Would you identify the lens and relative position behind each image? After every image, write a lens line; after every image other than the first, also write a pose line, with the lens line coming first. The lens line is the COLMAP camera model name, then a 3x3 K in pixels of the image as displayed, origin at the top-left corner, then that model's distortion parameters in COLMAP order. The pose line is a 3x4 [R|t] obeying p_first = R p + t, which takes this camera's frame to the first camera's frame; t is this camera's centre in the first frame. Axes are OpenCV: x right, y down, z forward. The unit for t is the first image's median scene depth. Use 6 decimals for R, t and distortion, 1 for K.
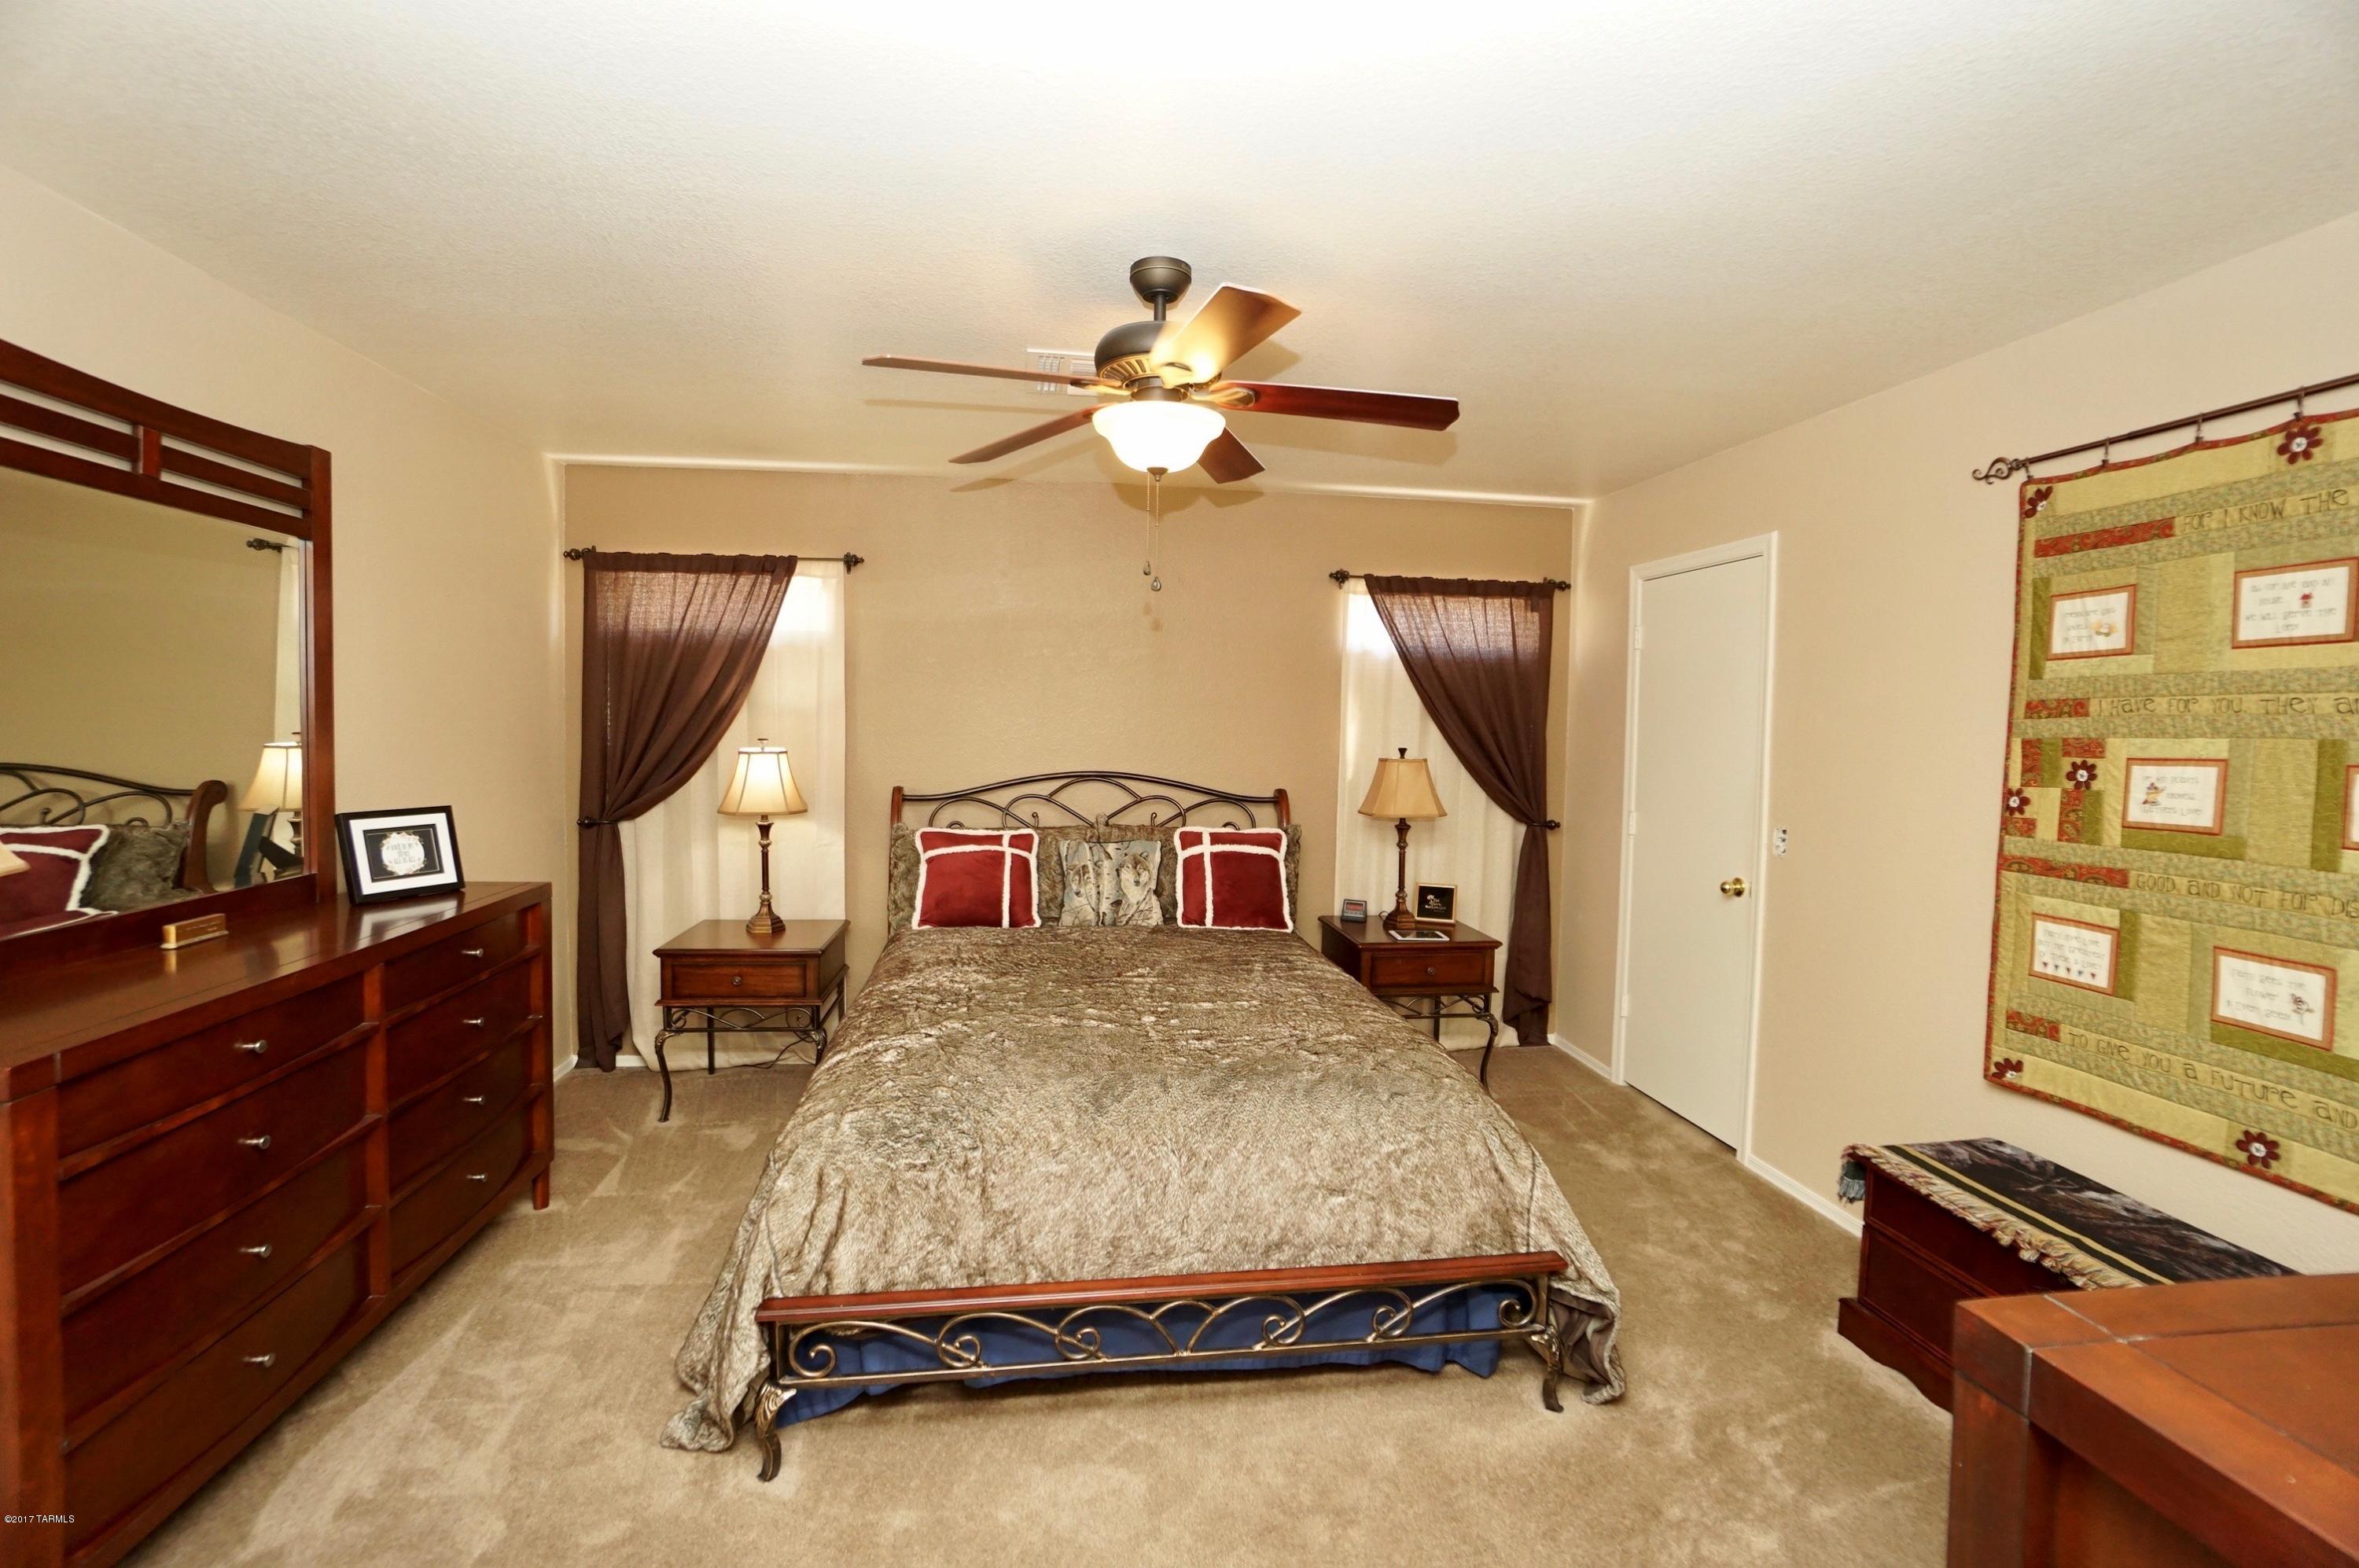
lens RADIAL K [[1034.9, 0, 1178.5], [0, 1034.9, 754.2], [0, 0, 1]] dist [-0.064642, 0.023522]
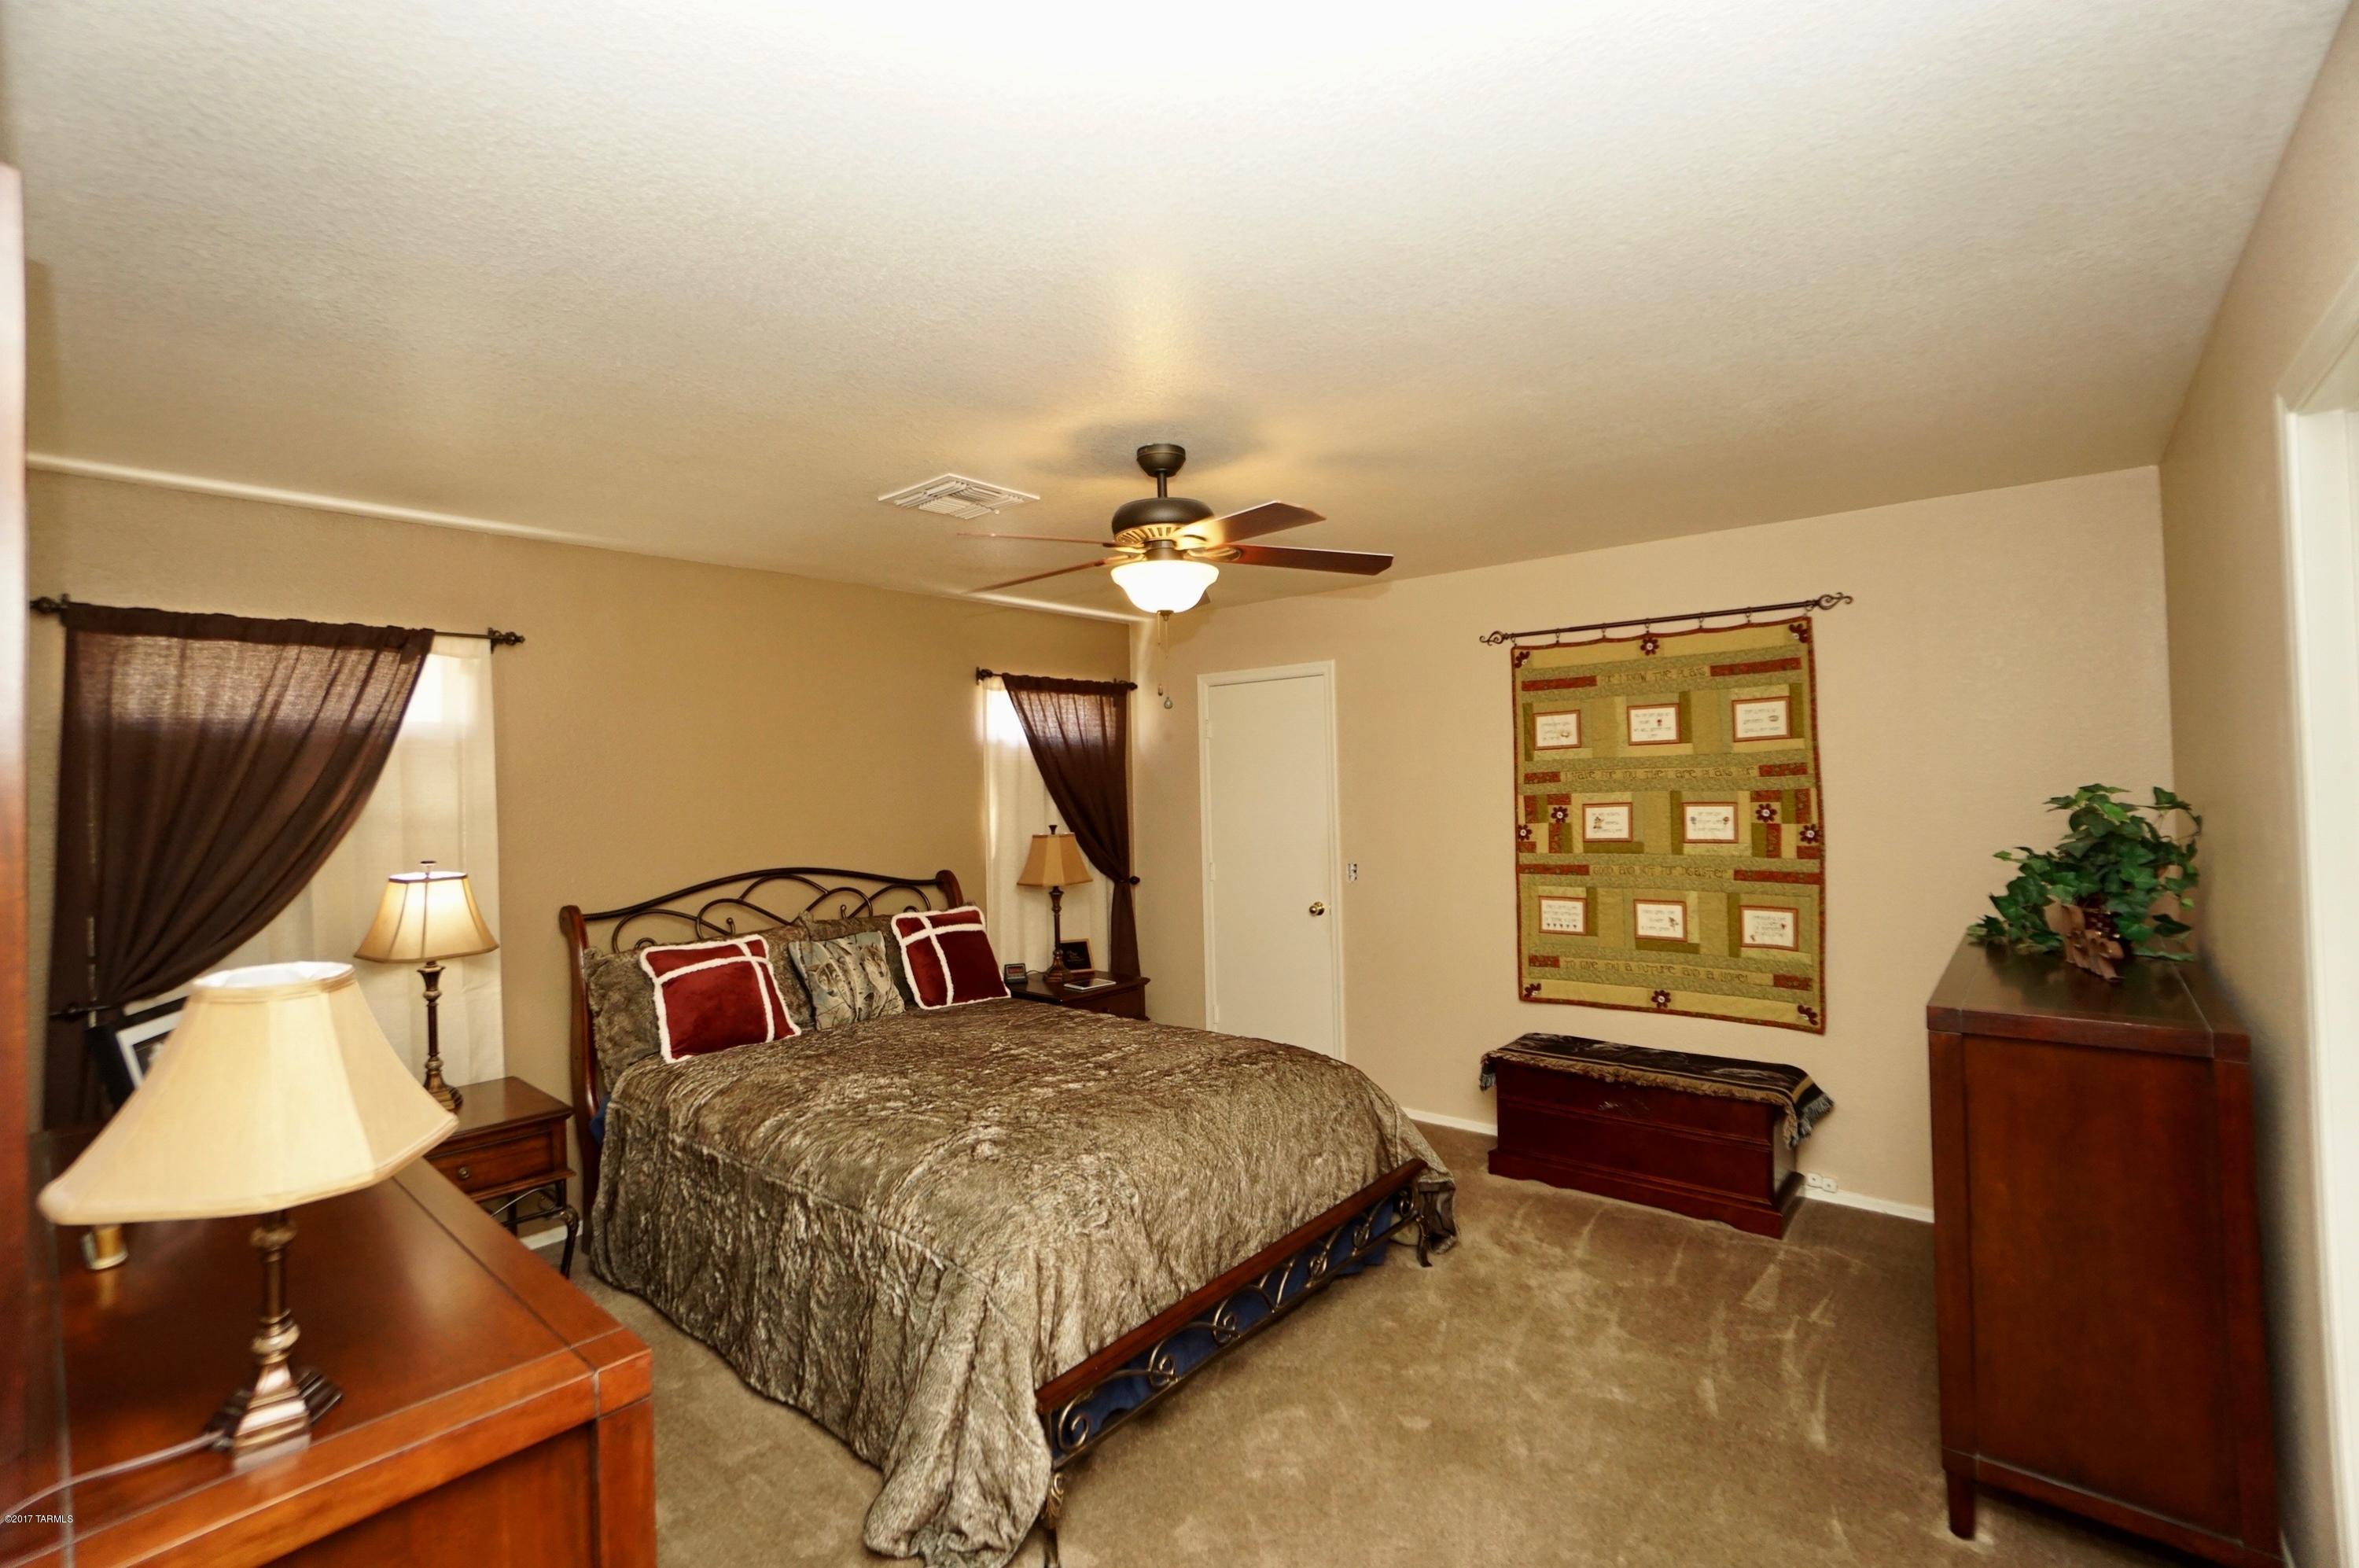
lens RADIAL K [[1034.9, 0, 1178.5], [0, 1034.9, 754.2], [0, 0, 1]] dist [-0.064642, 0.023522]
pose [[0.750121, -0.016877, 0.661085, -0.766843], [0.060593, 0.997223, -0.043296, -0.046057], [-0.658519, 0.072534, 0.749060, 0.061657]]
